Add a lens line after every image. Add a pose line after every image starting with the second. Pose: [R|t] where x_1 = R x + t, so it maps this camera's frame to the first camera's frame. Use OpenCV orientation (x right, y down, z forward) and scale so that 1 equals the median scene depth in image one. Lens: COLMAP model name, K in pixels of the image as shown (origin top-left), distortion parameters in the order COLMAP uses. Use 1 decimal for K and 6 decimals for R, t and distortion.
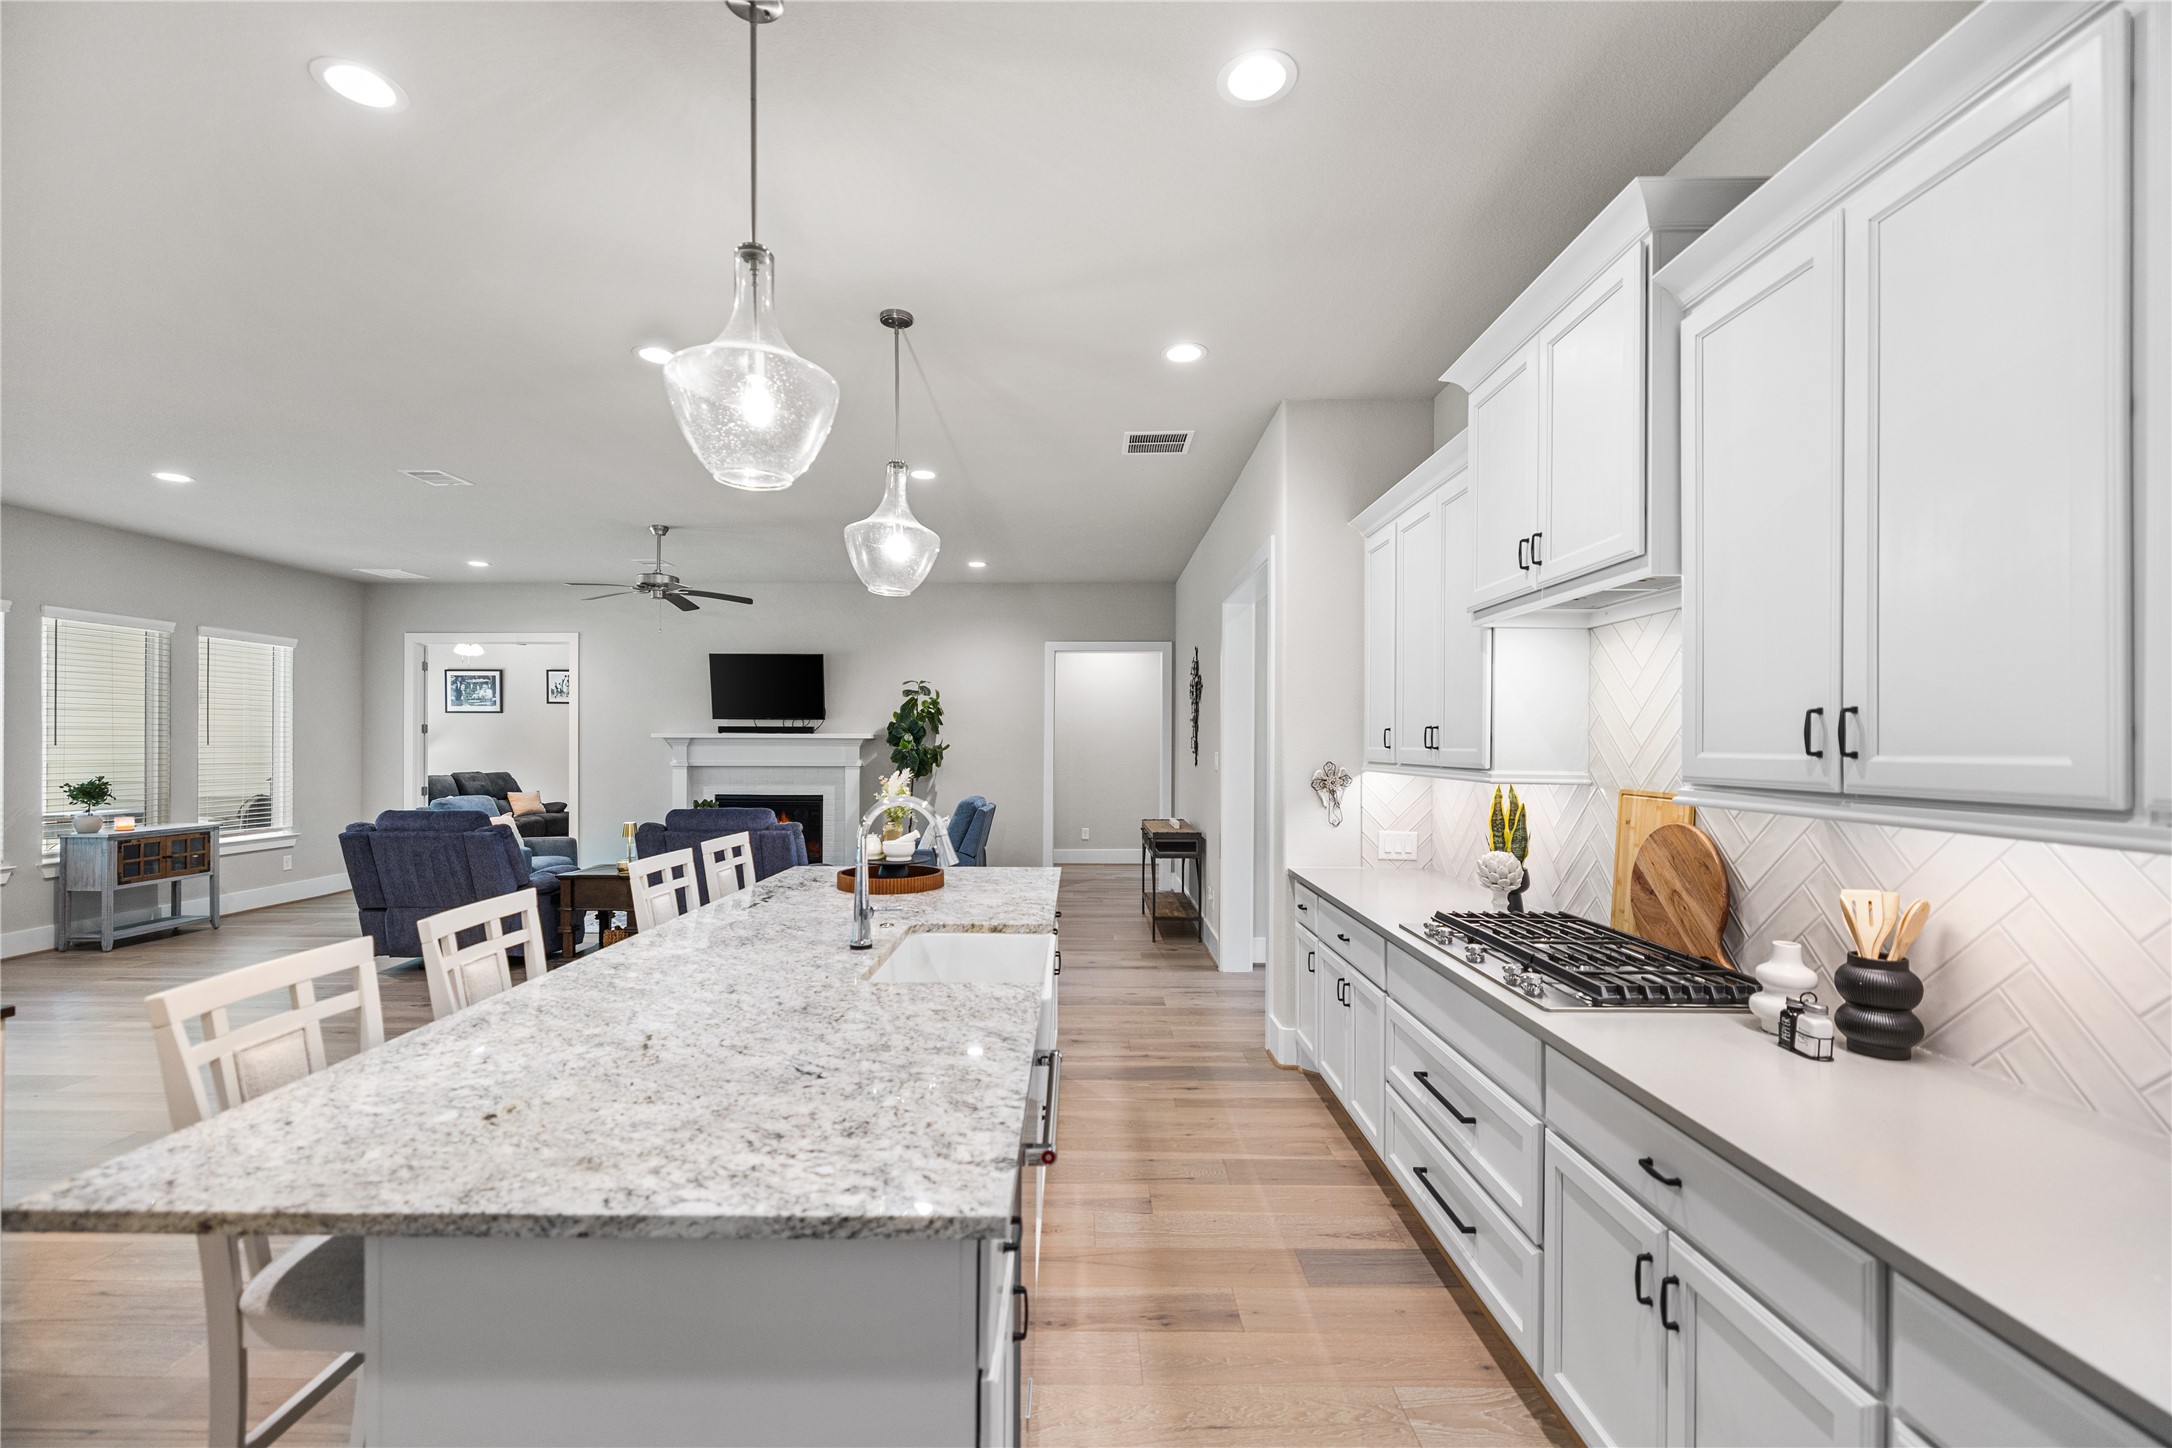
lens RADIAL K [[914.8, 0, 1080.1], [0, 914.8, 741.7], [0, 0, 1]] dist [0.000195, -0.000765]
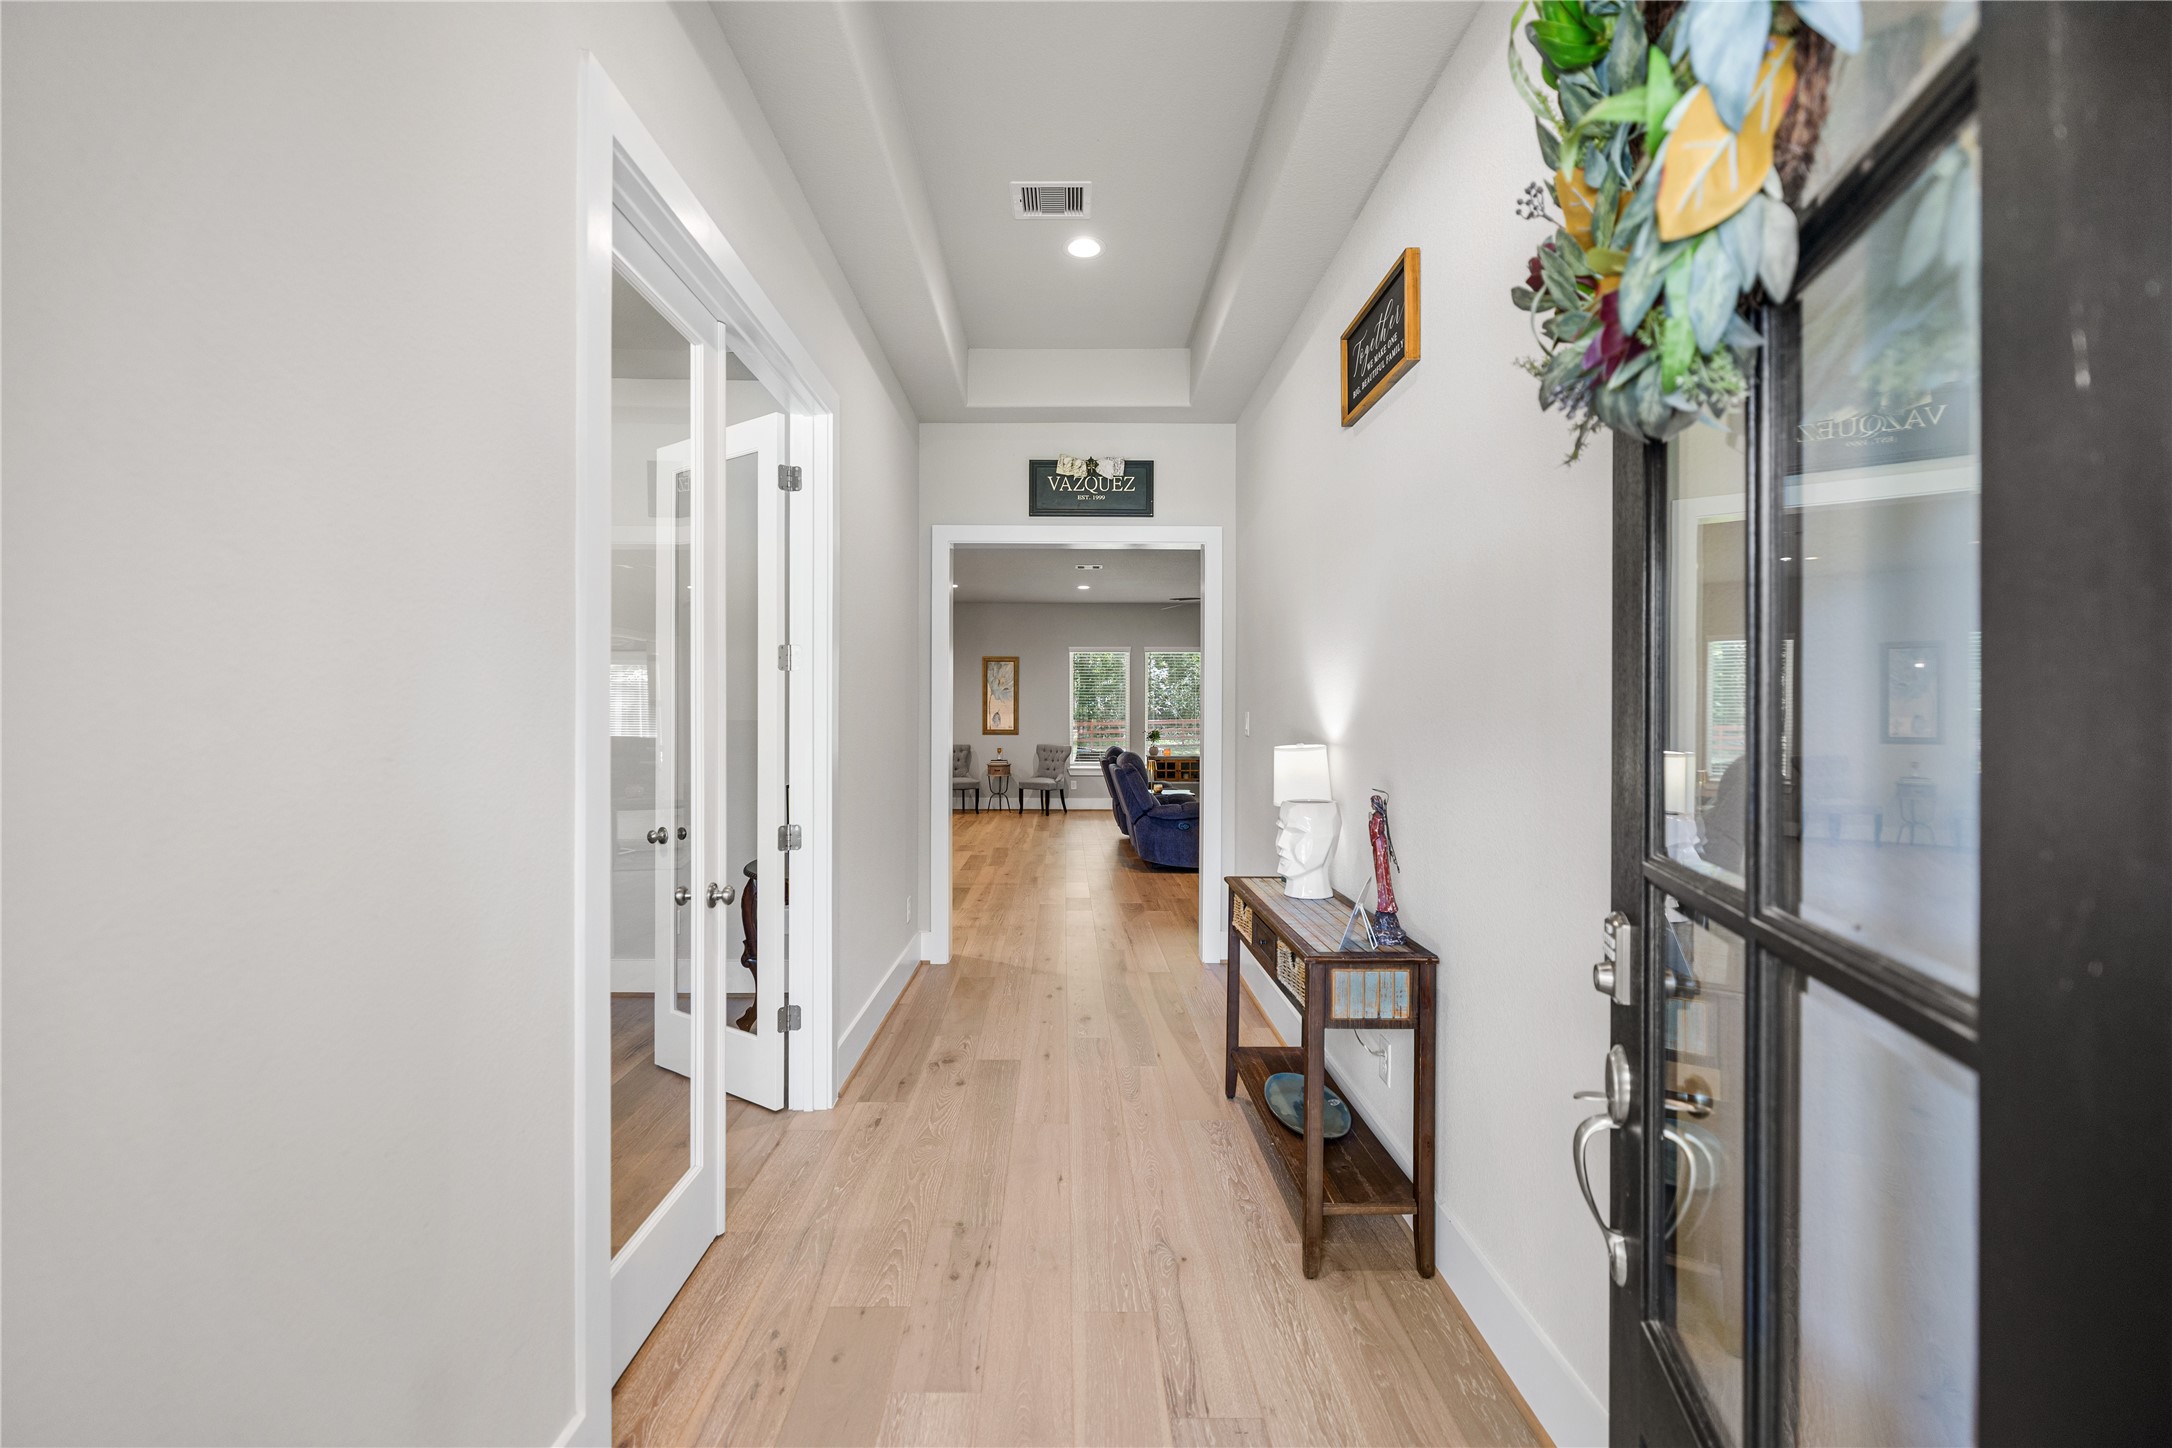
lens RADIAL K [[914.8, 0, 1084.8], [0, 914.8, 719.2], [0, 0, 1]] dist [0.000195, -0.000765]
pose [[0.026604, 0.001064, -0.999645, 1.145834], [0.000523, 0.999999, 0.001078, 0.019640], [0.999646, -0.000551, 0.026603, 0.928728]]
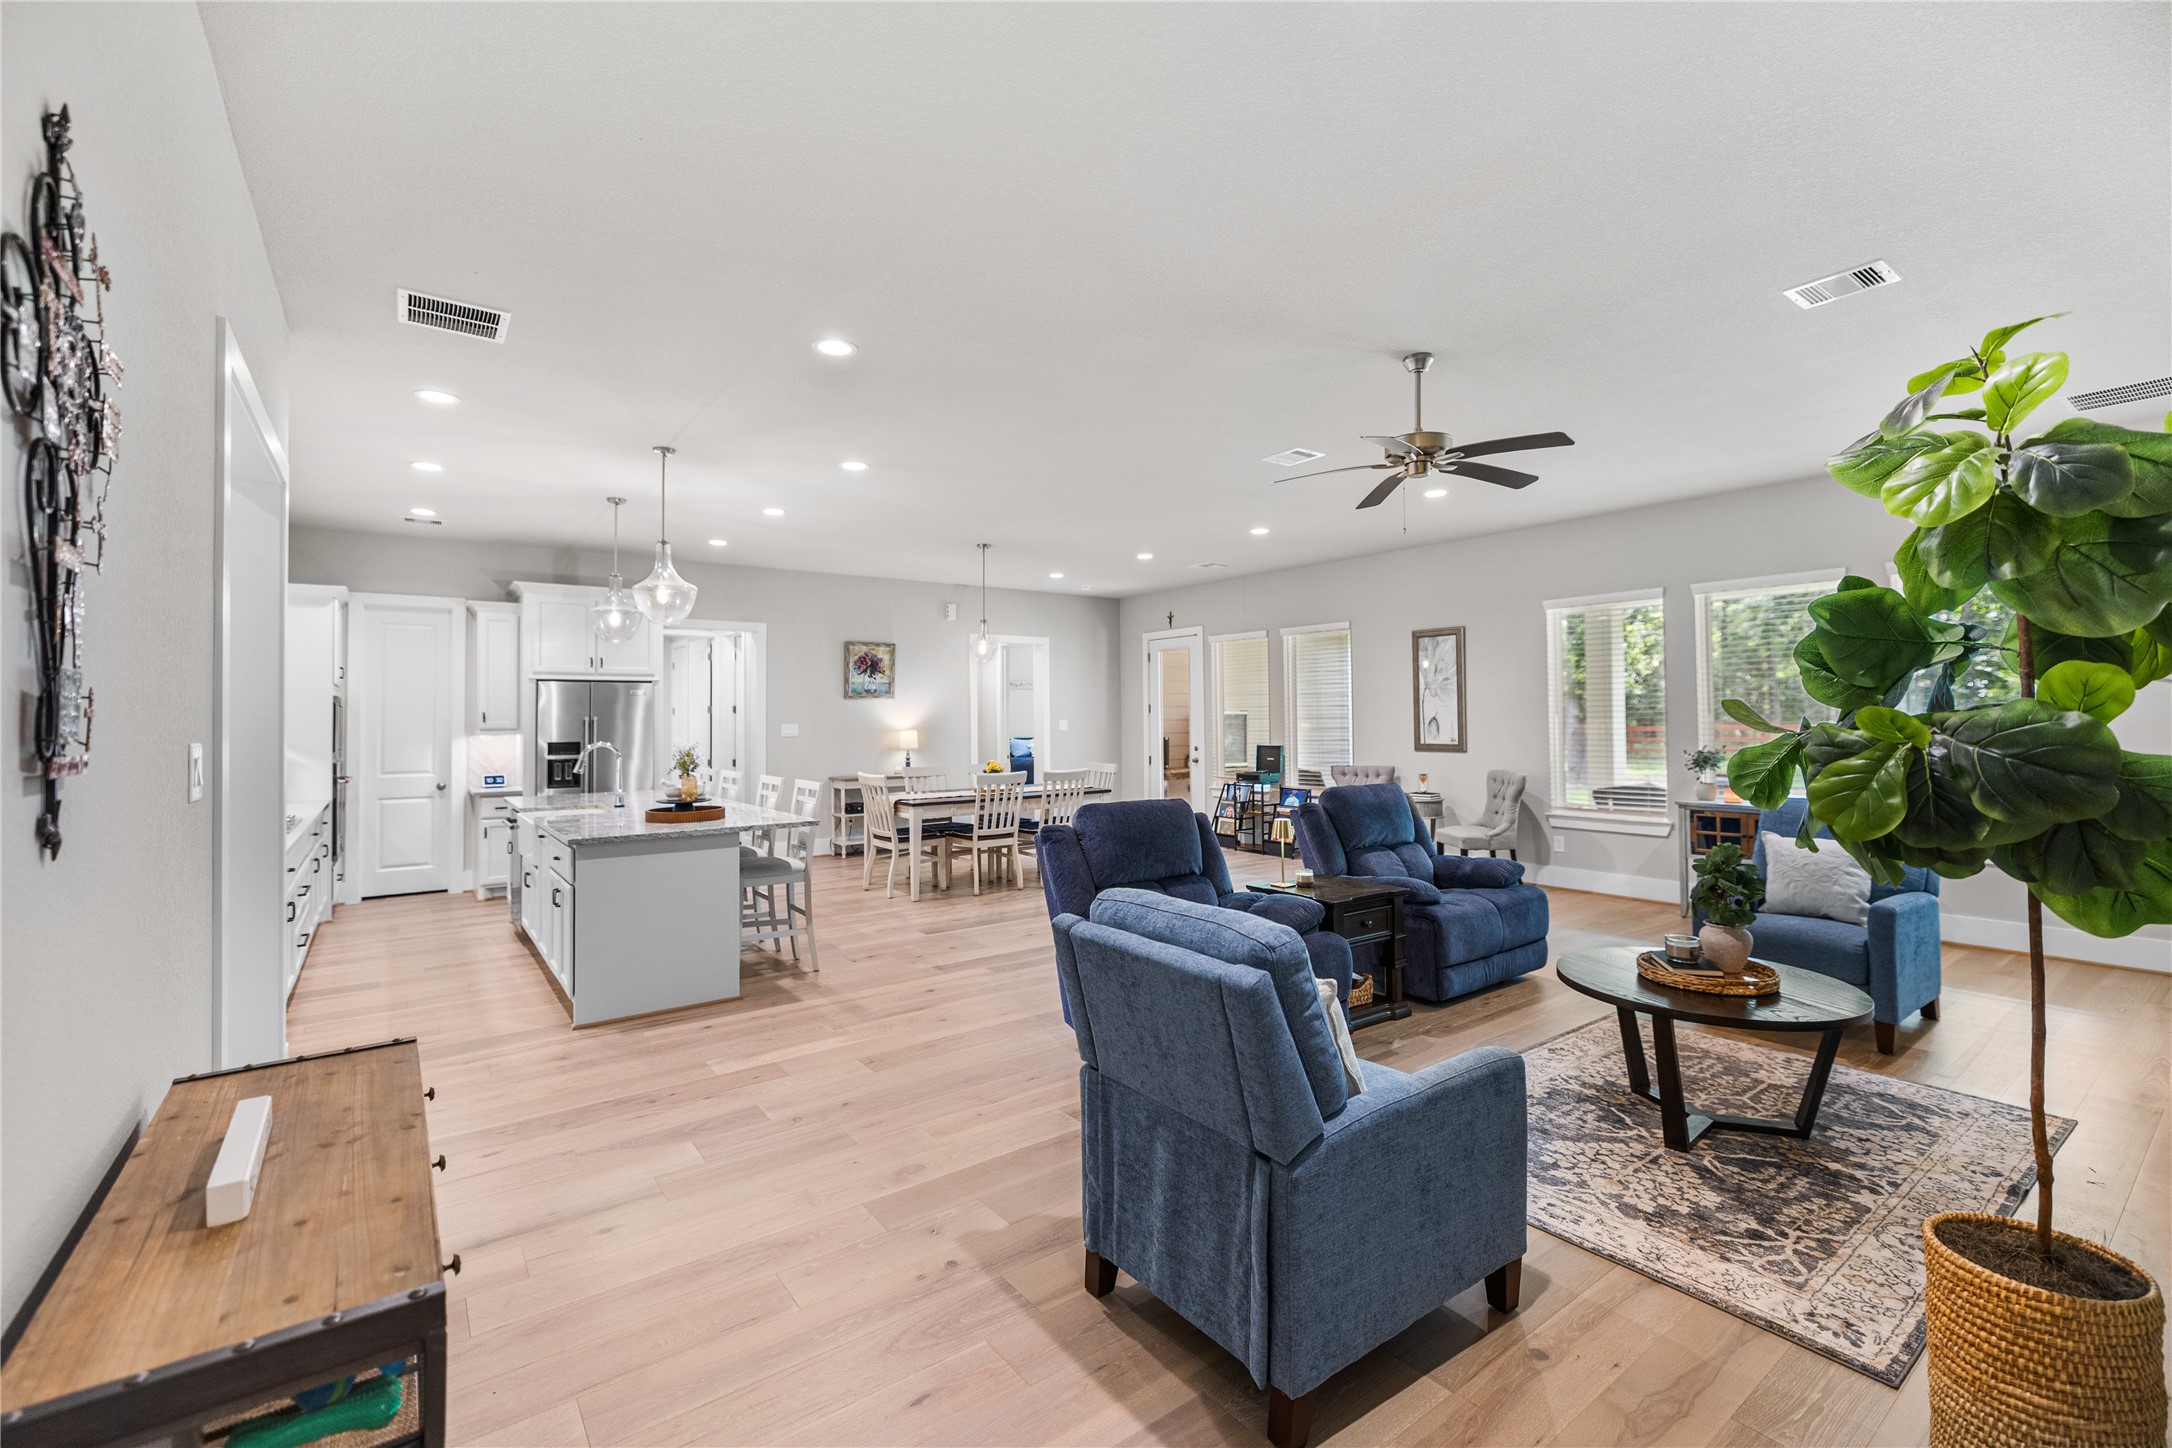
lens RADIAL K [[914.8, 0, 1089.6], [0, 914.8, 724.1], [0, 0, 1]] dist [0.000195, -0.000765]
pose [[-0.796077, 0.008612, -0.605134, 0.099358], [0.007479, 0.999962, 0.004392, 0.004450], [0.605149, -0.001029, -0.796111, 1.644501]]
